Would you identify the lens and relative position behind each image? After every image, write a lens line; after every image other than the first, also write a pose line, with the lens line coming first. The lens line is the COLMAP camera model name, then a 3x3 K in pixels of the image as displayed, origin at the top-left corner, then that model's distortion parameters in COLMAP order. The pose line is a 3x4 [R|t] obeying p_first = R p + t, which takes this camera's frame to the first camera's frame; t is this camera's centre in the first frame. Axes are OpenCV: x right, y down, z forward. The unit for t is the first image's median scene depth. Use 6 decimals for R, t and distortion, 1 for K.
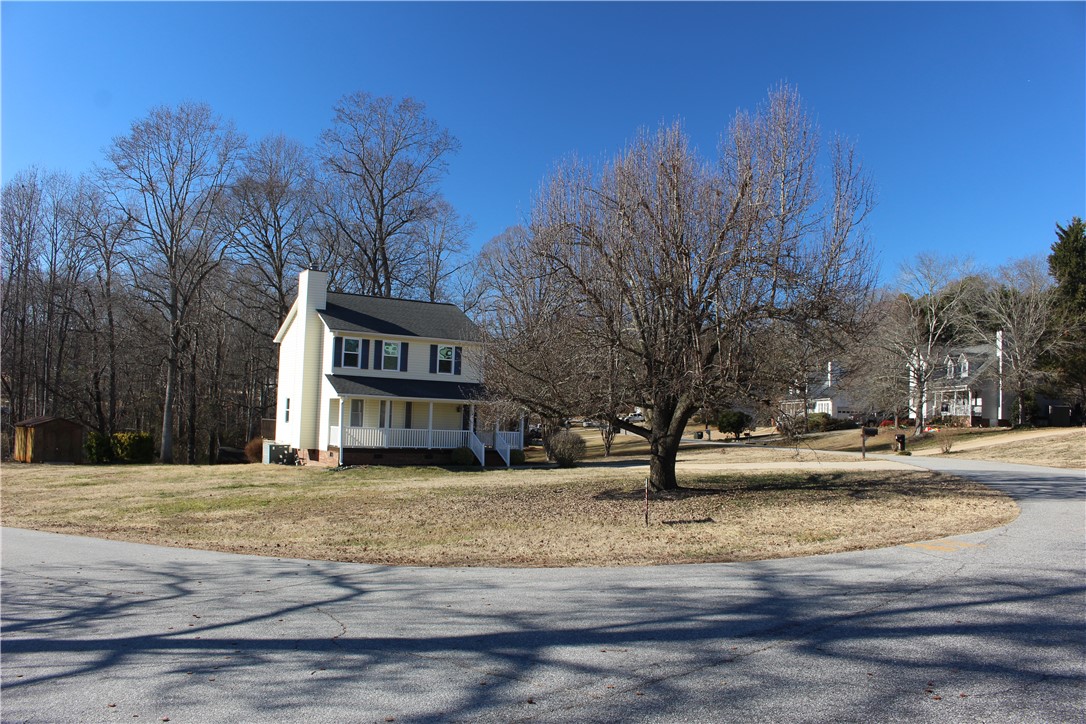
lens RADIAL K [[903.1, 0, 543.0], [0, 903.1, 362.0], [0, 0, 1]] dist [-0.163176, 0.153021]
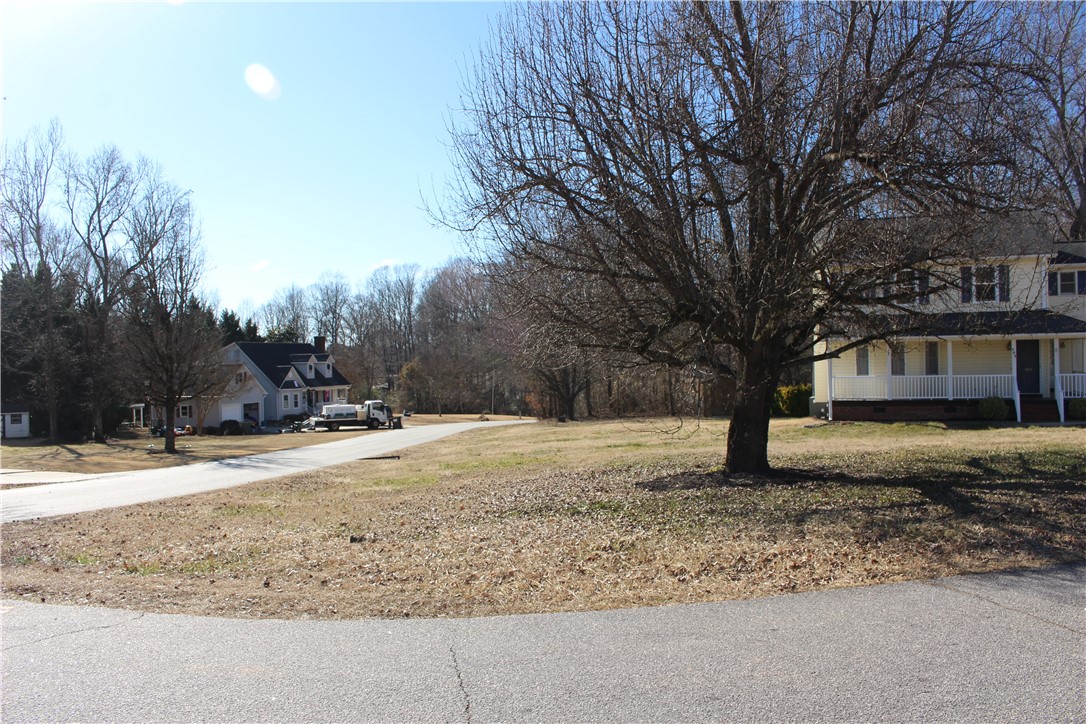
lens RADIAL K [[903.1, 0, 543.0], [0, 903.1, 362.0], [0, 0, 1]] dist [-0.163176, 0.153021]
pose [[0.585020, -0.043118, -0.809872, 0.285905], [0.093065, 0.995558, 0.014223, 0.019452], [0.805661, -0.083692, 0.586435, 0.262483]]
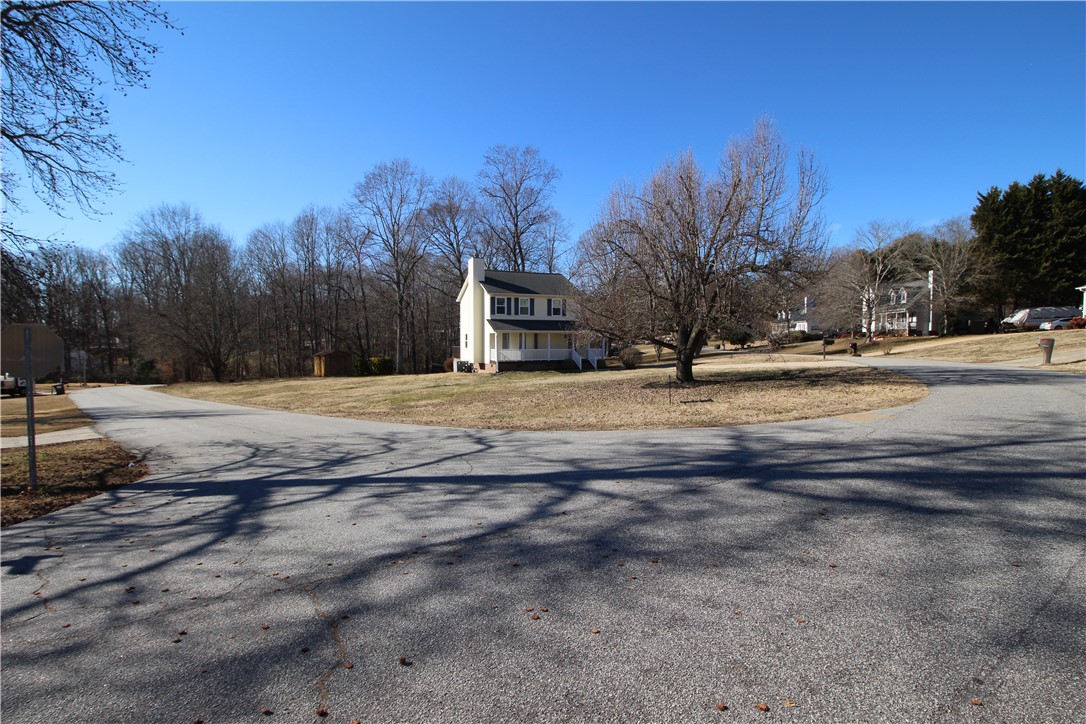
lens RADIAL K [[533.6, 0, 543.0], [0, 533.6, 362.0], [0, 0, 1]] dist [0.008036, 0.000024]
pose [[0.988482, -0.029173, -0.148499, 0.012373], [0.044107, 0.994180, 0.098285, -0.000215], [0.144767, -0.103703, 0.984016, 0.004451]]
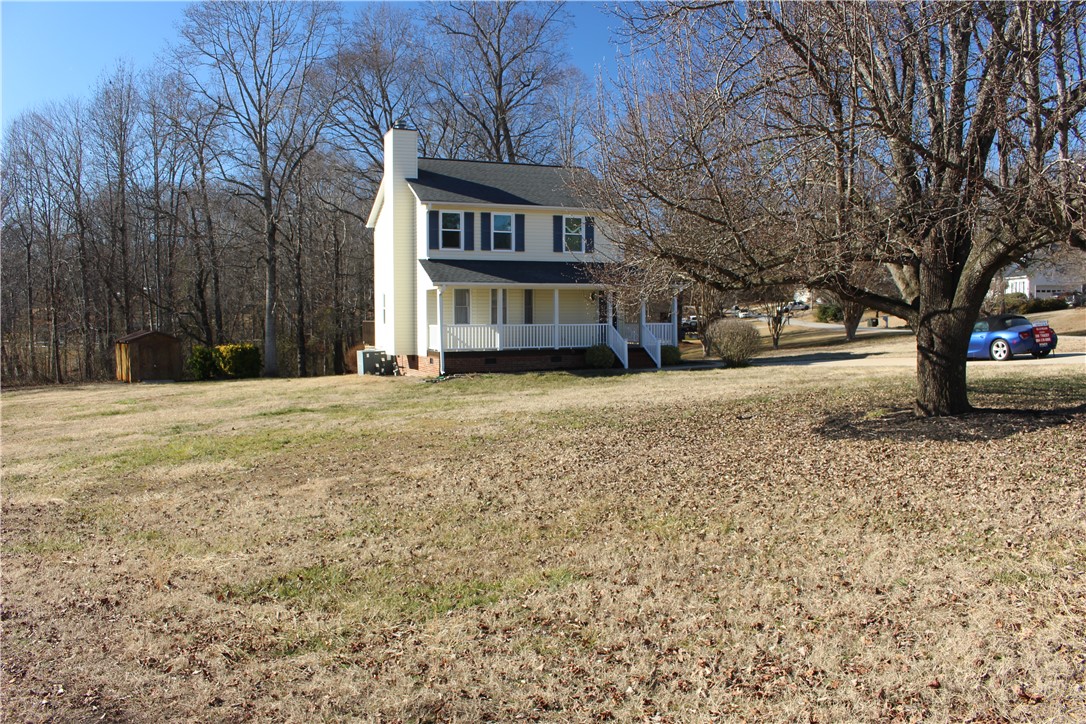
lens RADIAL K [[903.1, 0, 543.0], [0, 903.1, 362.0], [0, 0, 1]] dist [-0.163176, 0.153021]
pose [[0.985372, -0.031298, -0.167521, -0.007608], [0.050193, 0.992688, 0.109775, 0.021435], [0.162860, -0.116577, 0.979738, 0.230499]]
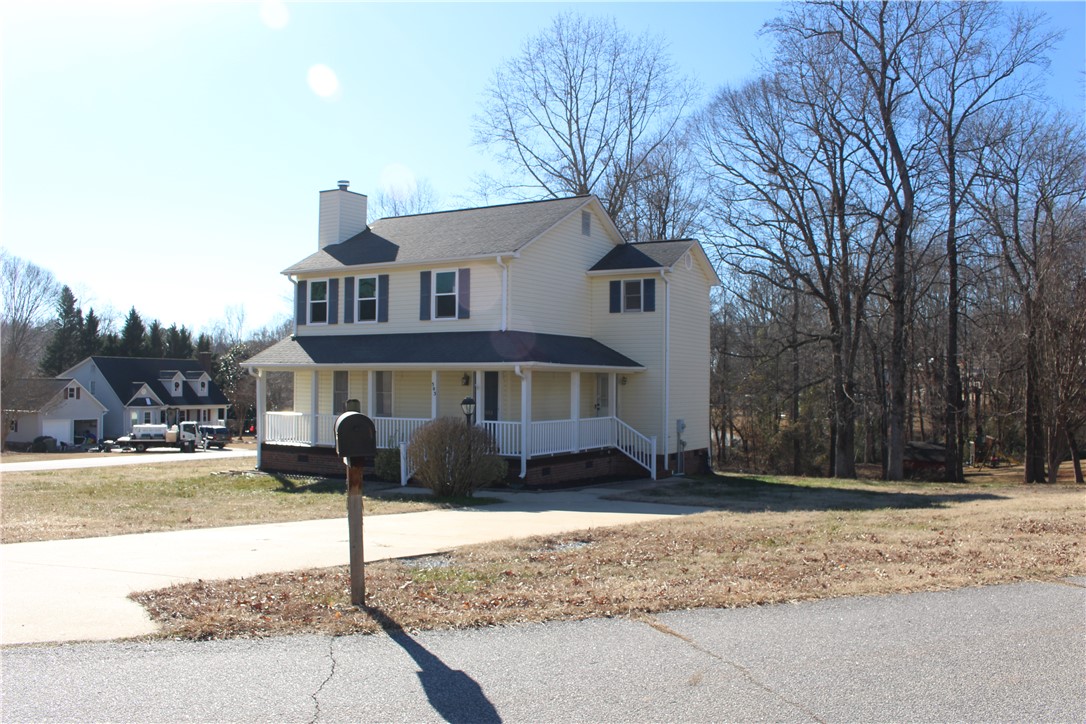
lens RADIAL K [[985.4, 0, 541.1], [0, 985.4, 385.7], [0, 0, 1]] dist [-0.236657, 0.202671]
pose [[0.426524, -0.027387, -0.904062, 0.498059], [0.065045, 0.997882, 0.000459, 0.061350], [0.902135, -0.059000, 0.427402, 0.824099]]
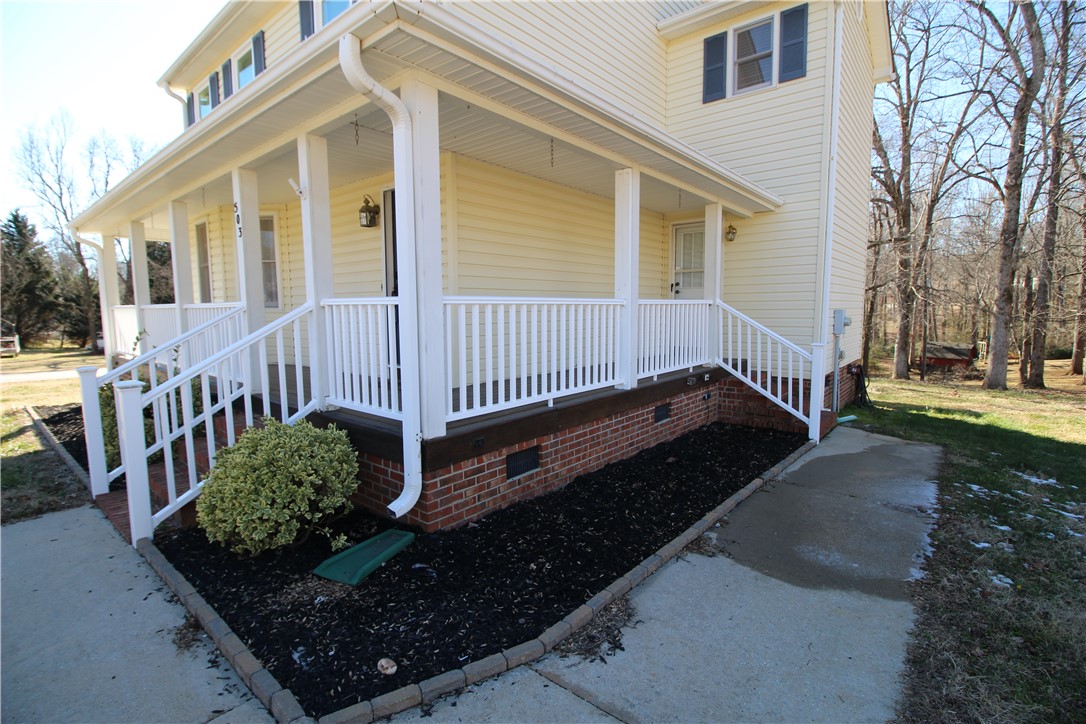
lens RADIAL K [[506.9, 0, 543.0], [0, 506.9, 362.0], [0, 0, 1]] dist [-0.000525, -0.000091]
pose [[0.271765, 0.063692, -0.960254, 0.056657], [0.079039, 0.992959, 0.088231, 0.086590], [0.959113, -0.099875, 0.264817, 1.055064]]
